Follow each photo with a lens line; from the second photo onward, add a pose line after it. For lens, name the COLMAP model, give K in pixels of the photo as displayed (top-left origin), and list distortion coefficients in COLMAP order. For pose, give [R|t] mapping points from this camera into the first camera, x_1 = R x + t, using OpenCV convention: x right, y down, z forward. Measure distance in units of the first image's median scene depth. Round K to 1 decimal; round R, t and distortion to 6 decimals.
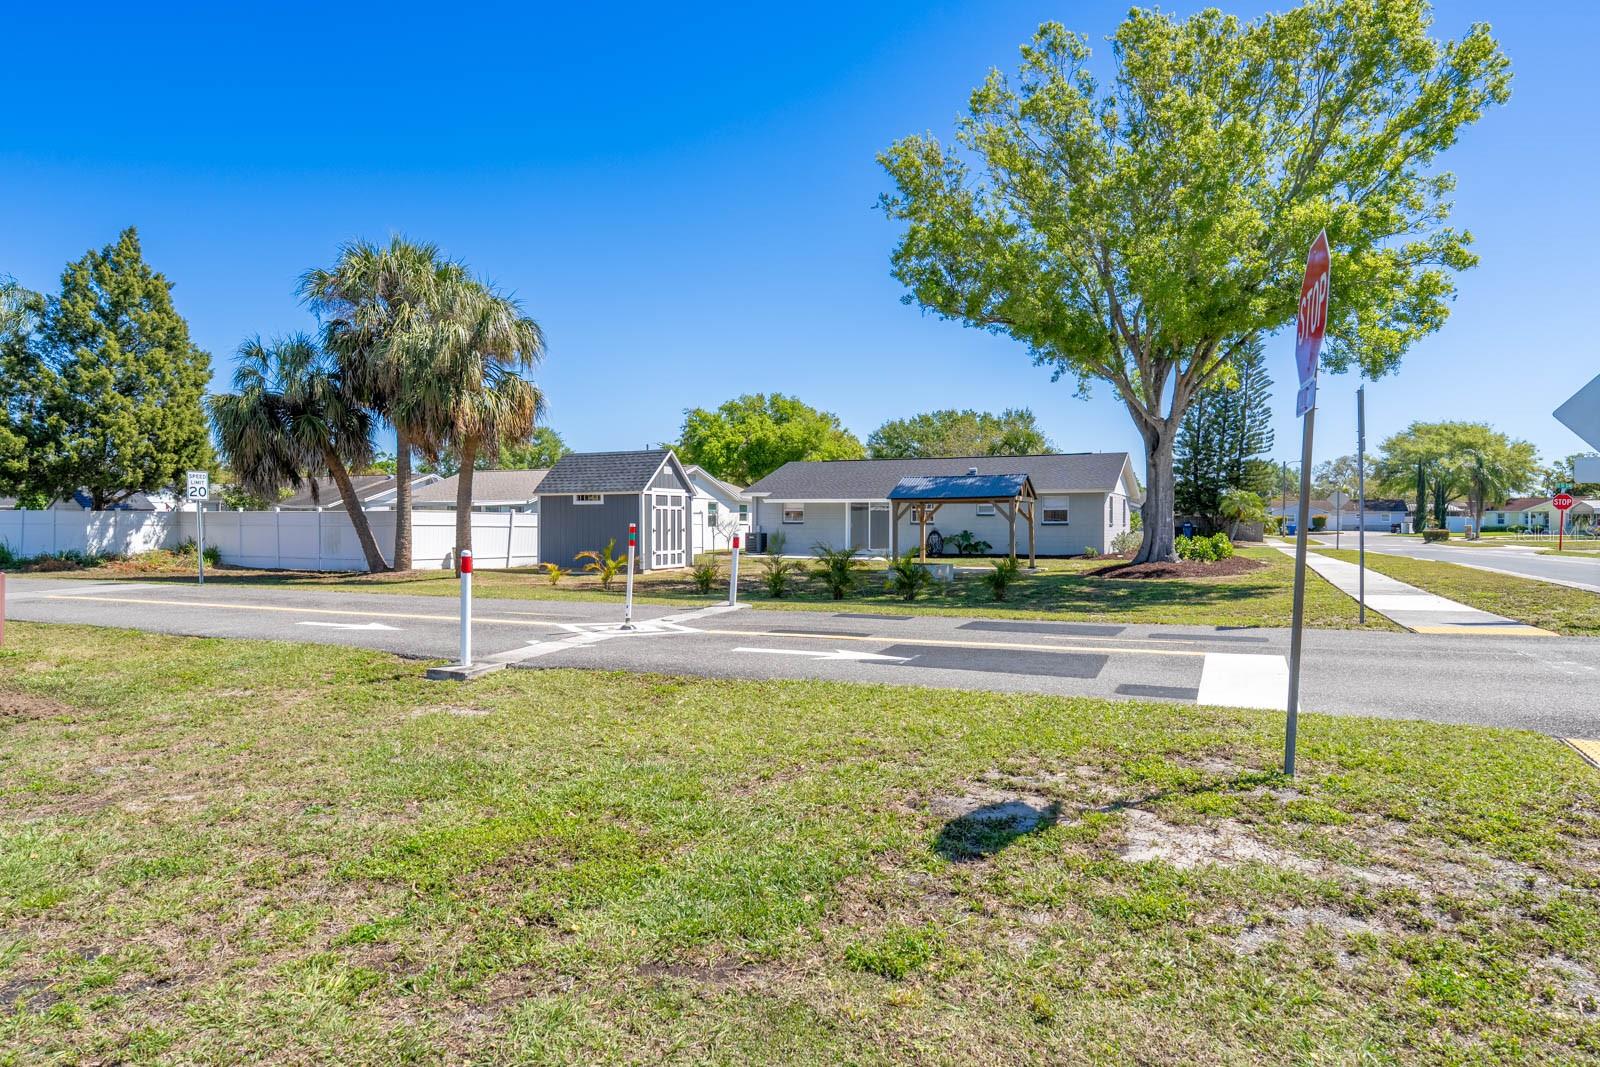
lens RADIAL K [[908.4, 0, 819.5], [0, 908.4, 531.7], [0, 0, 1]] dist [-0.002000, 0.000306]
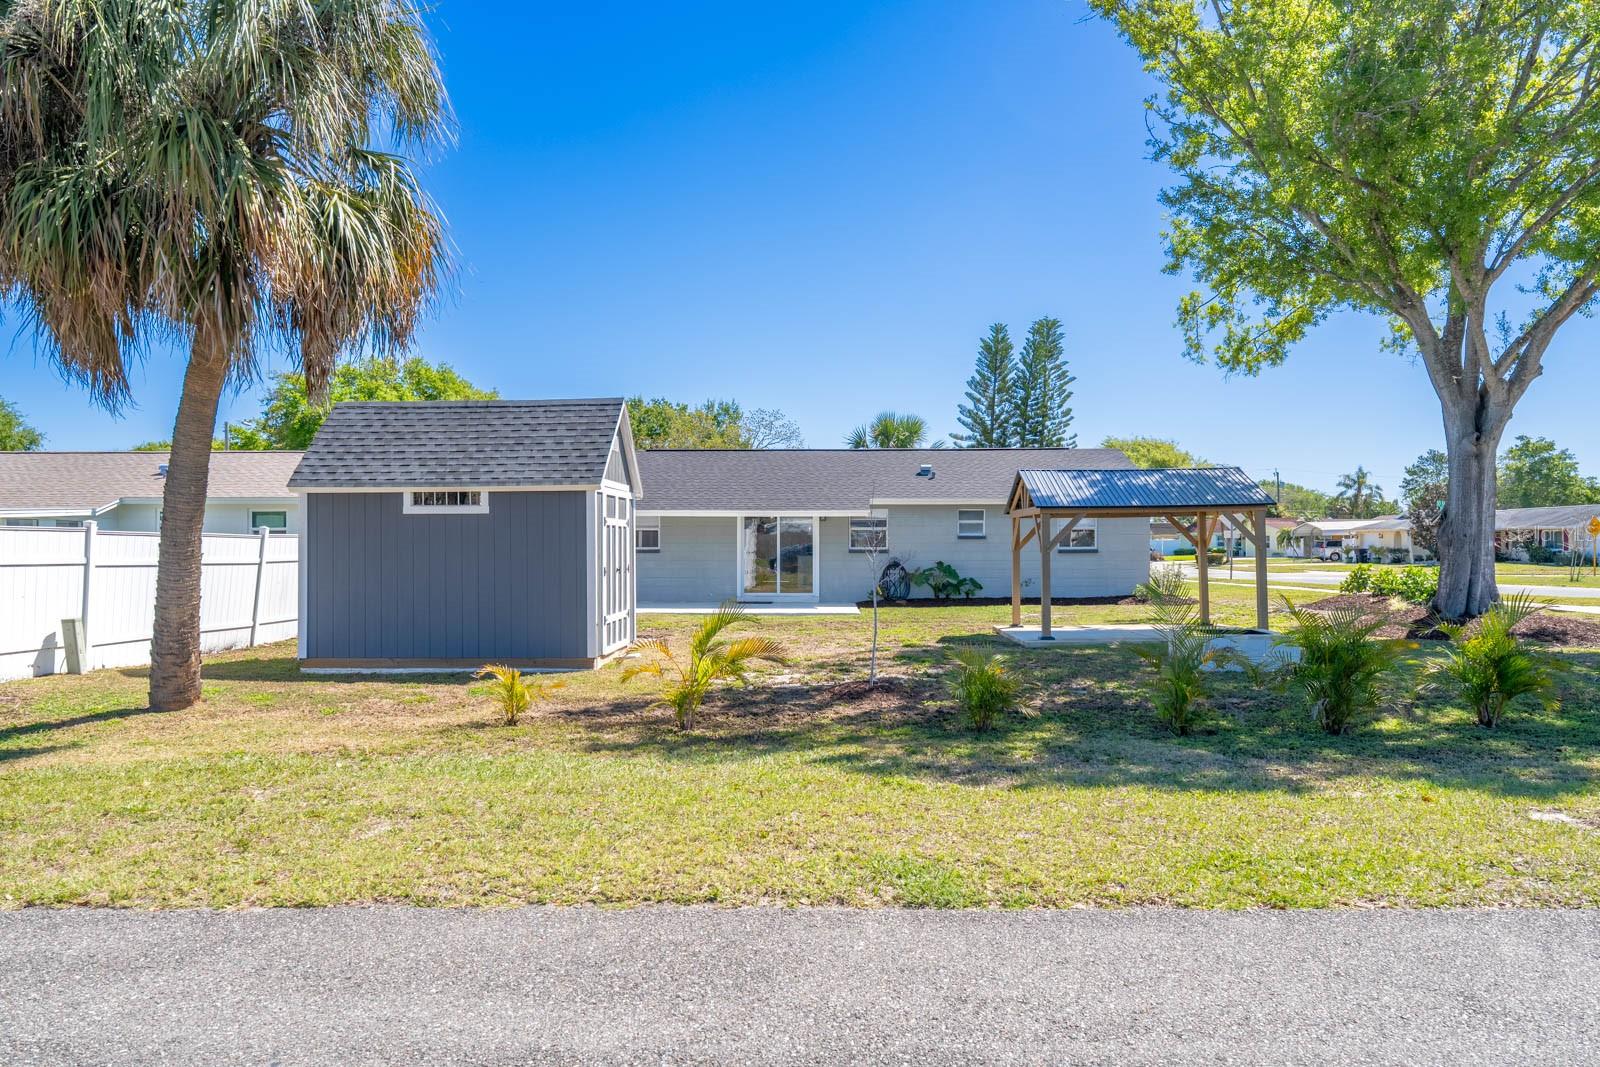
lens RADIAL K [[1079.6, 0, 801.6], [0, 1079.6, 539.3], [0, 0, 1]] dist [-0.004374, 0.002578]
pose [[0.921295, -0.001058, 0.388862, -0.291002], [0.007308, 0.999867, -0.014594, -0.008487], [-0.388795, 0.016287, 0.921180, 0.442476]]
